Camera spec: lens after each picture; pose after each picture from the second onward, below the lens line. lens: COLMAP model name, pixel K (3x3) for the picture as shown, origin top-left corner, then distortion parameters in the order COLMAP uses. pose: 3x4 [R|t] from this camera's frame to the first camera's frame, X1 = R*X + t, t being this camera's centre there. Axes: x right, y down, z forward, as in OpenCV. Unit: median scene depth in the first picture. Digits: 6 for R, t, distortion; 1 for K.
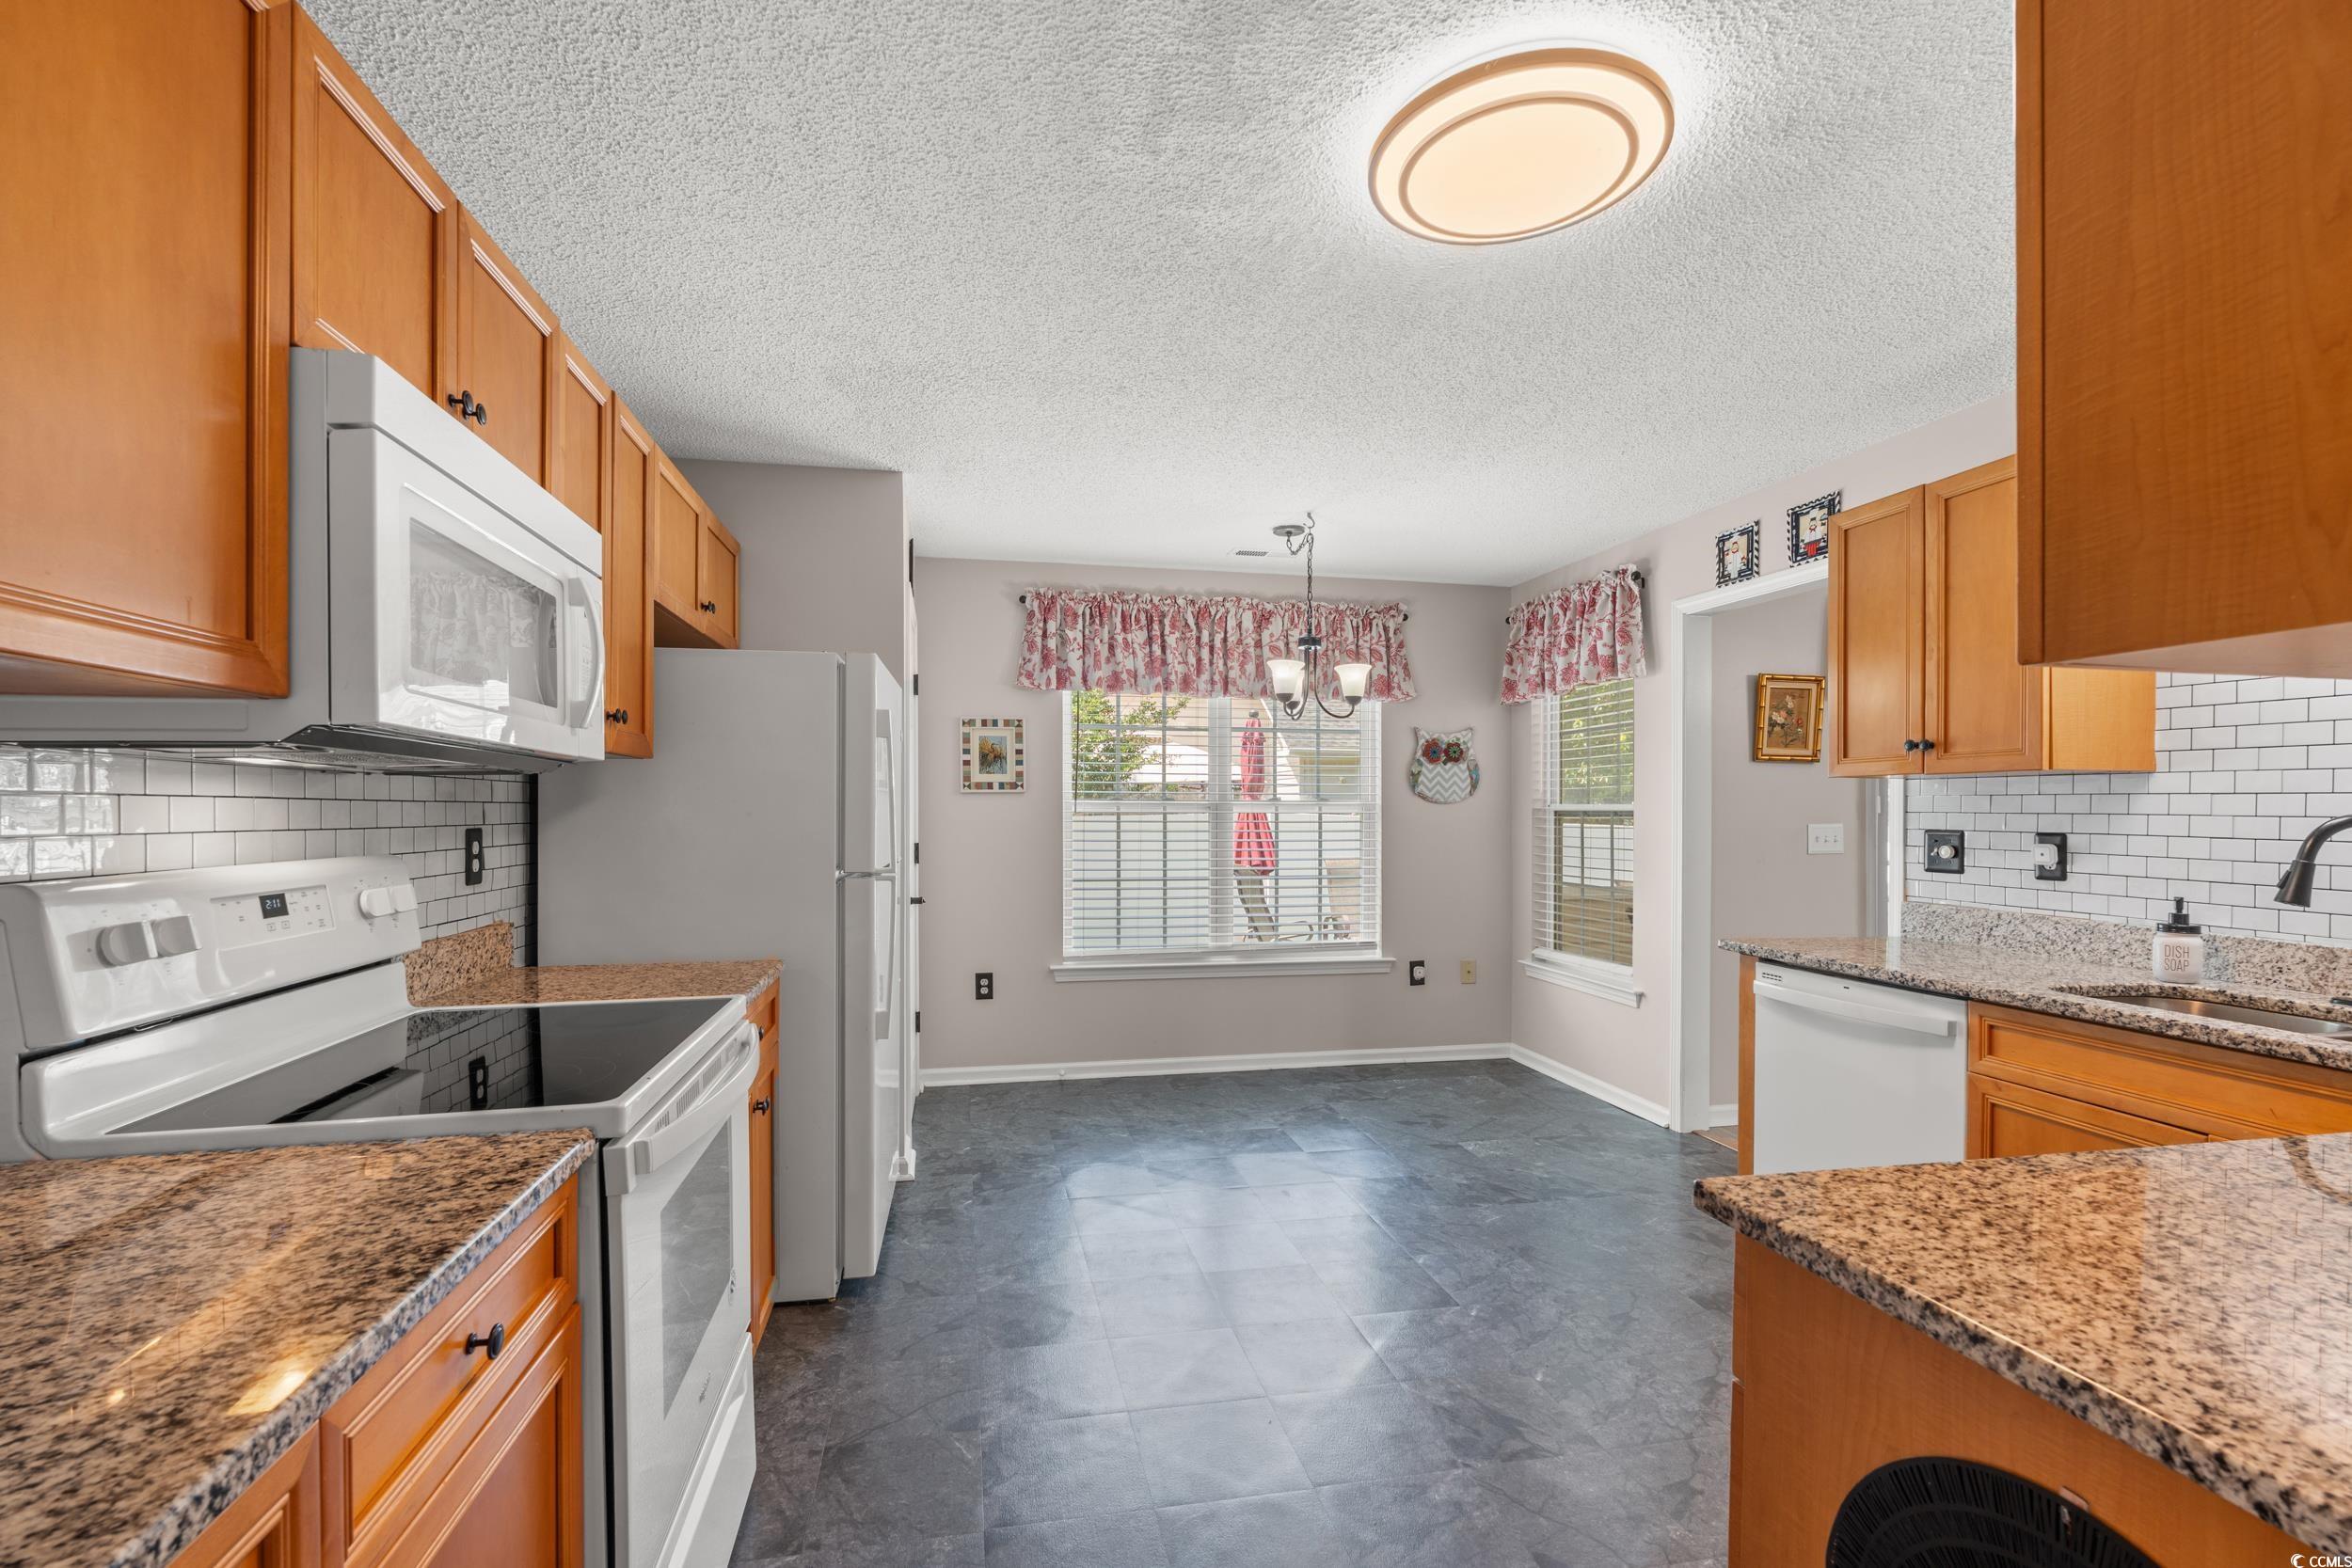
lens RADIAL K [[1025.7, 0, 1159.8], [0, 1025.7, 818.9], [0, 0, 1]] dist [-0.004147, 0.000519]
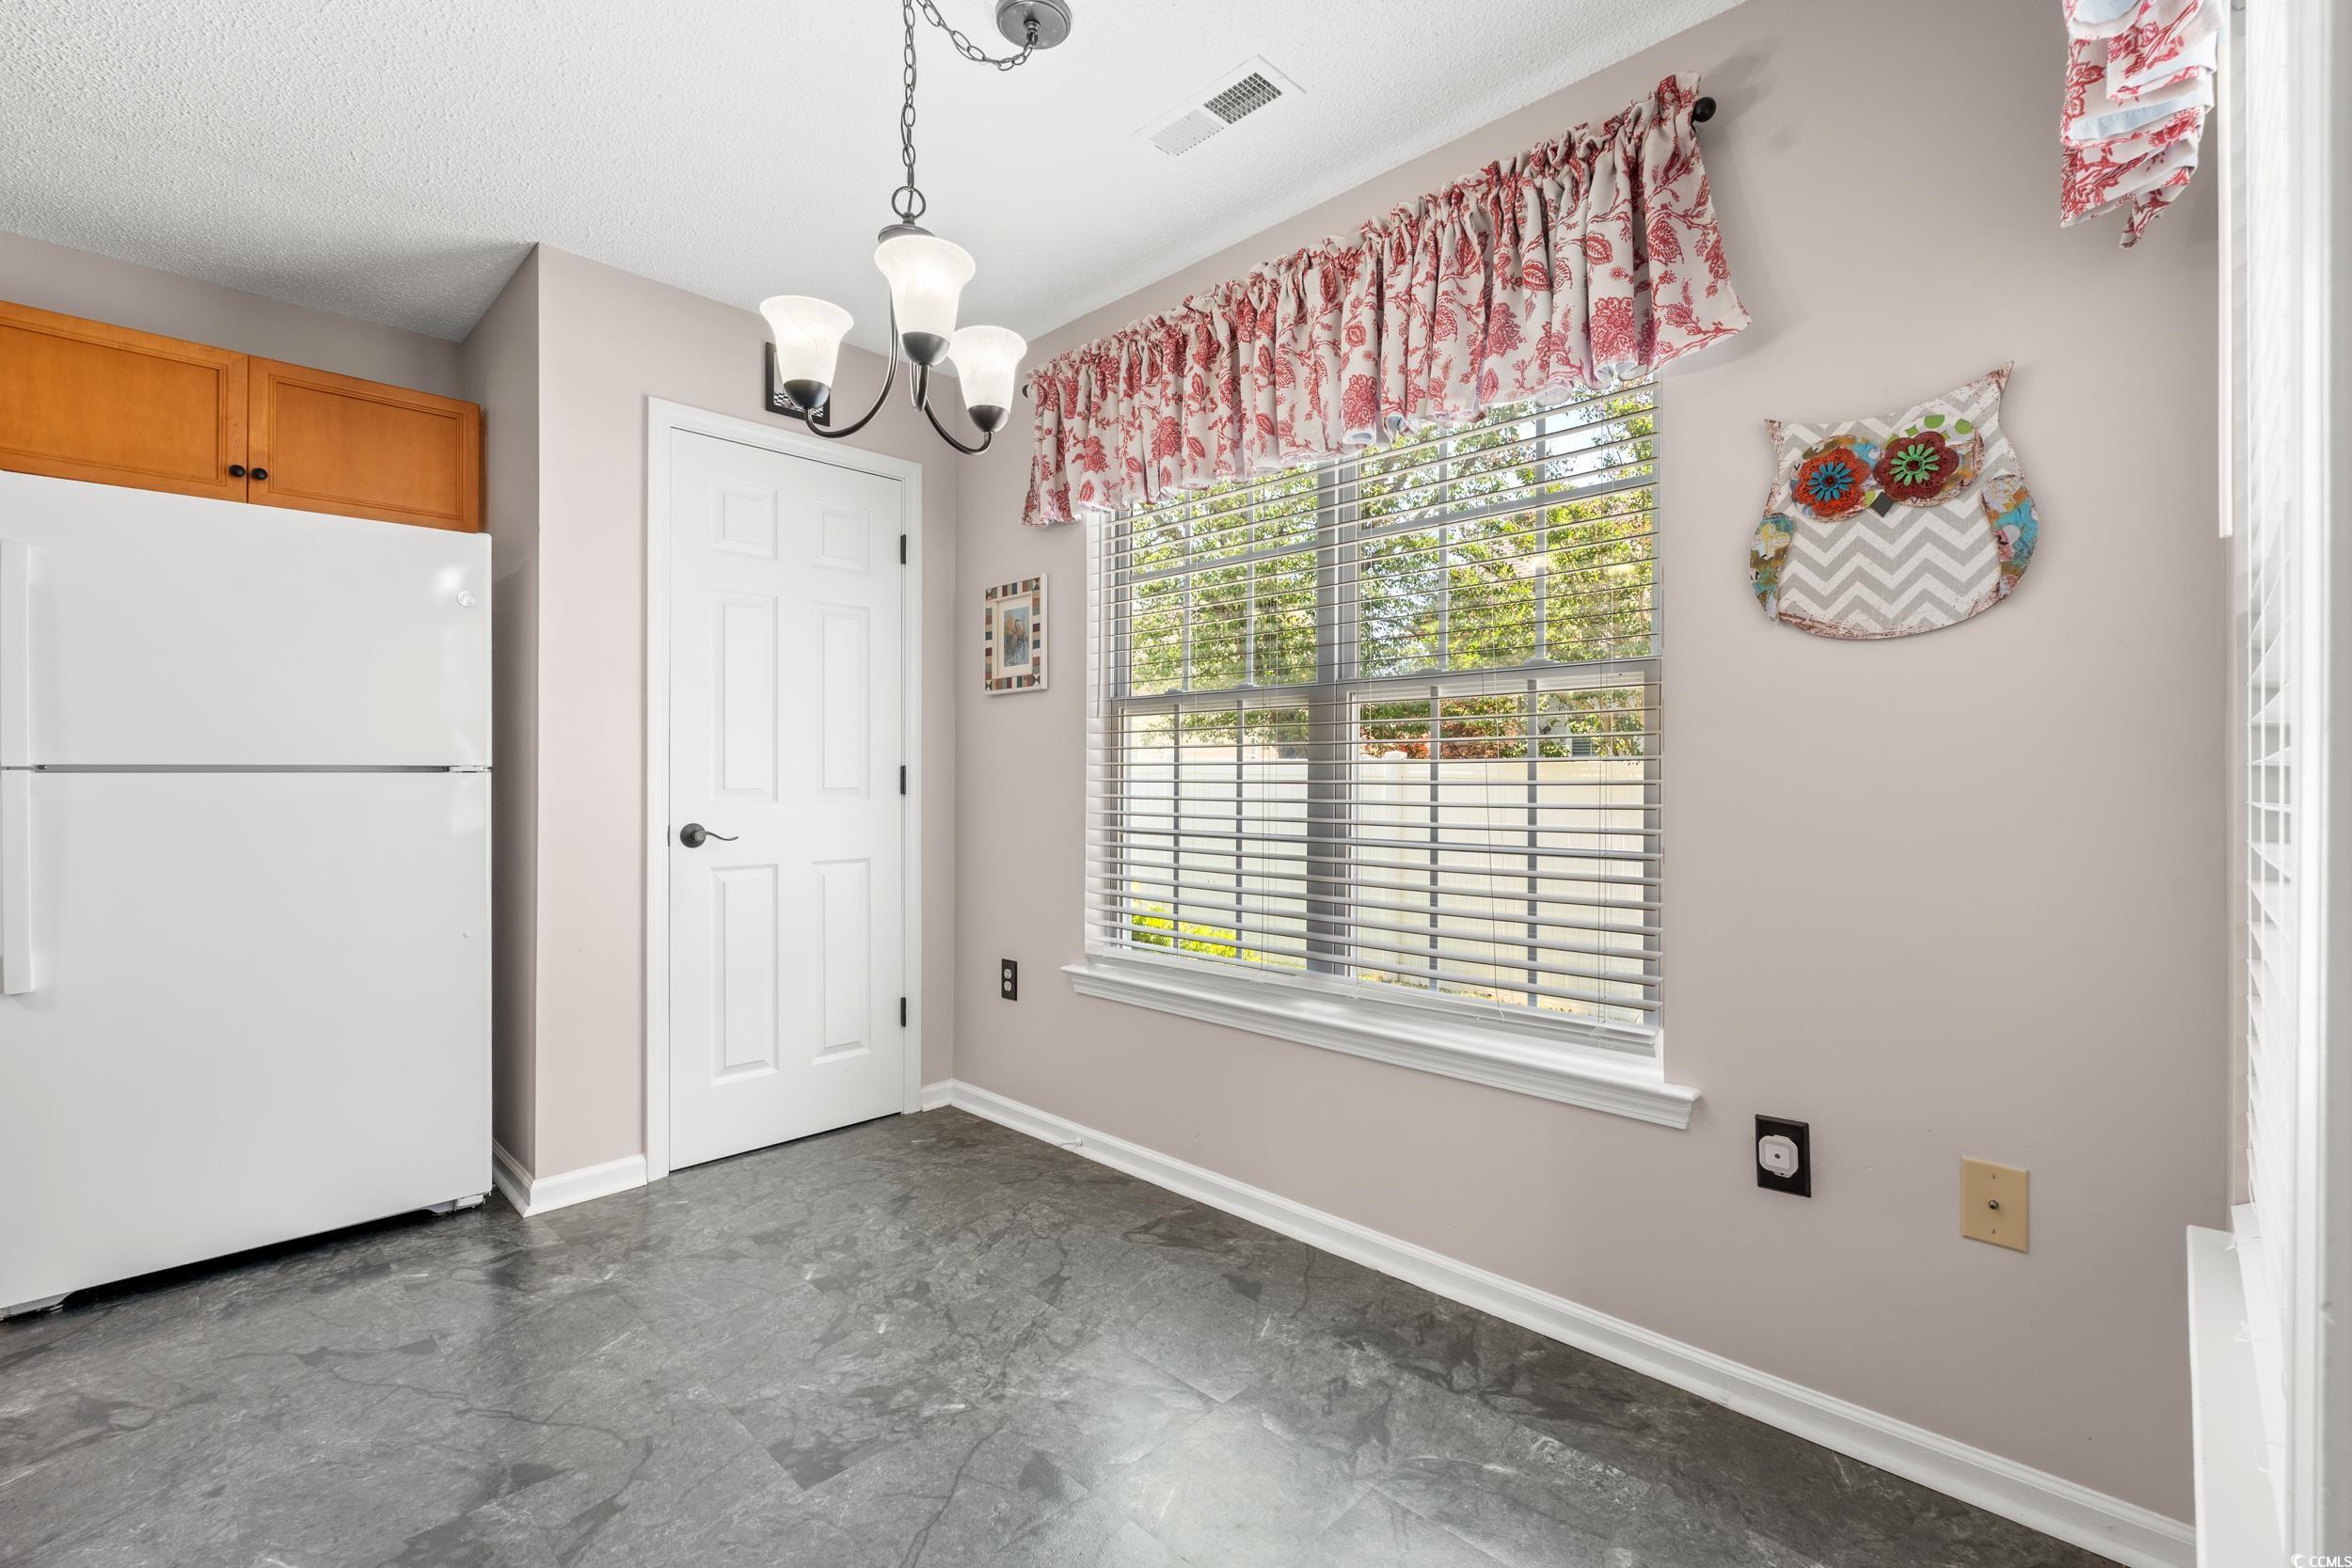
lens RADIAL K [[1025.7, 0, 1182.1], [0, 1025.7, 775.3], [0, 0, 1]] dist [-0.004147, 0.000519]
pose [[0.569300, -0.004419, -0.822118, 0.451918], [-0.005215, 0.999946, -0.008986, 0.033814], [0.822113, 0.009403, 0.569246, 0.708660]]
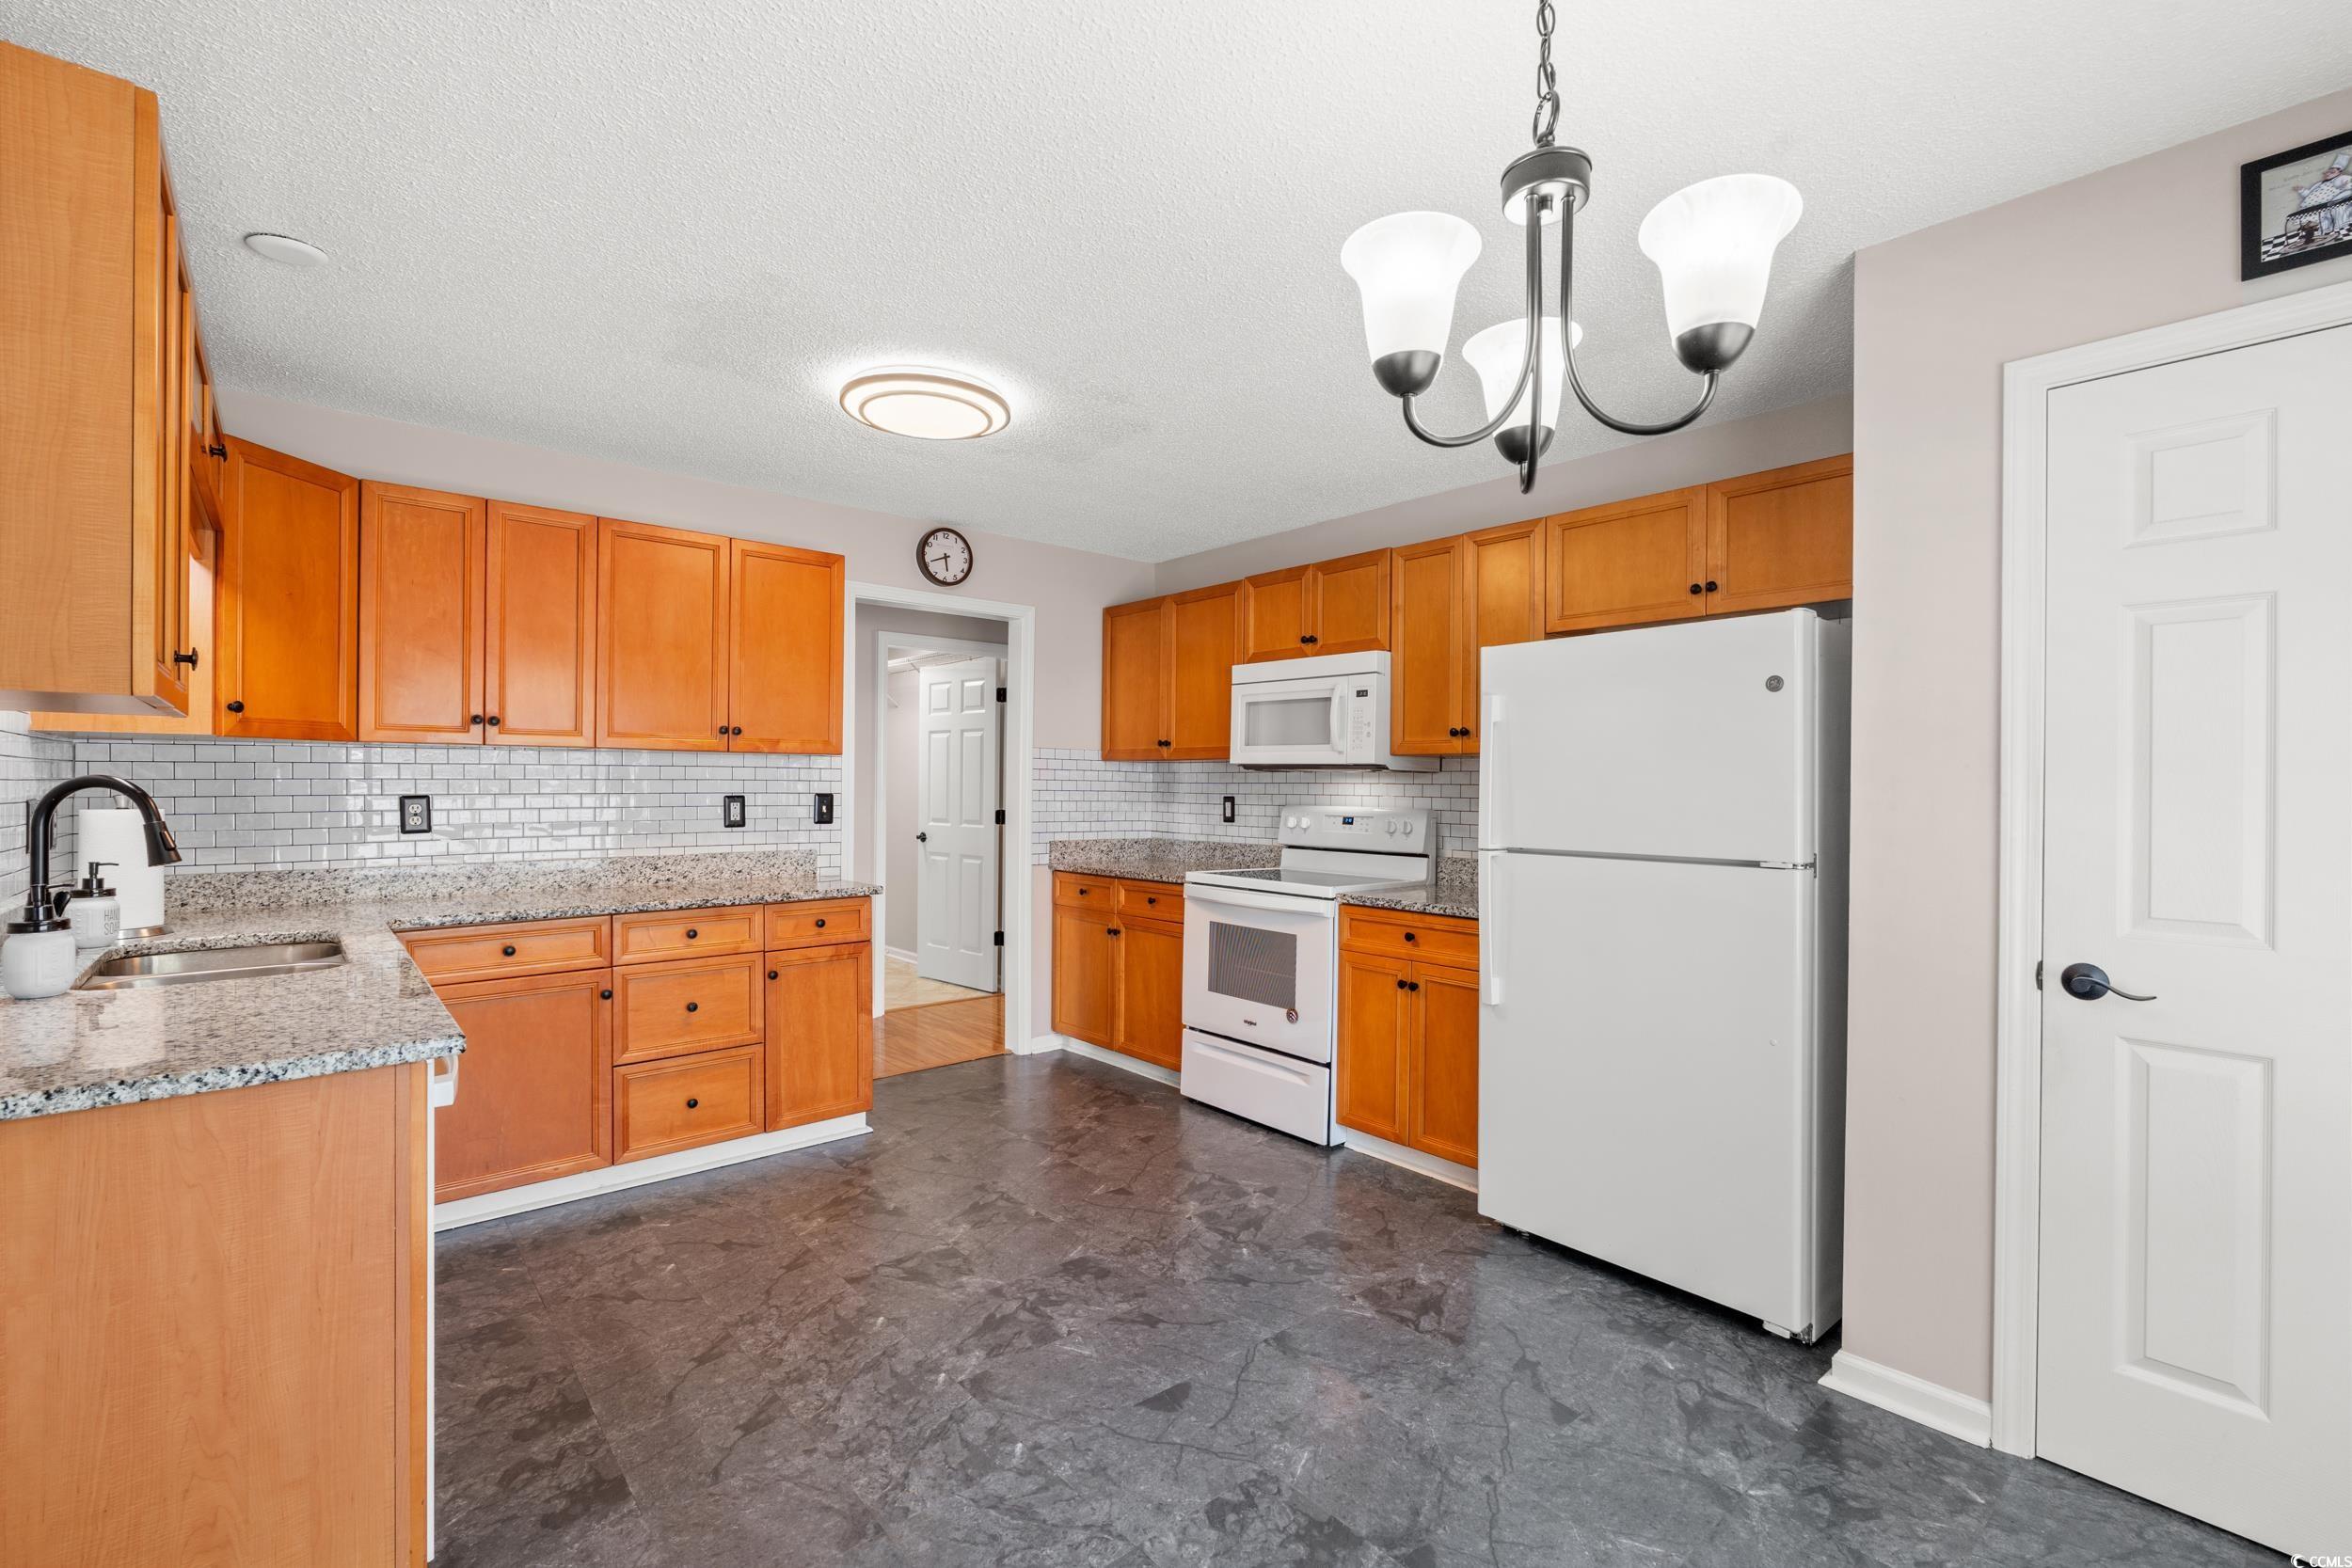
lens RADIAL K [[1025.7, 0, 1168.0], [0, 1025.7, 785.1], [0, 0, 1]] dist [-0.004147, 0.000519]
pose [[-0.873310, -0.009998, -0.487063, 0.310933], [-0.015274, 0.999860, 0.006861, -0.007979], [0.486926, 0.013431, -0.873340, 0.980633]]
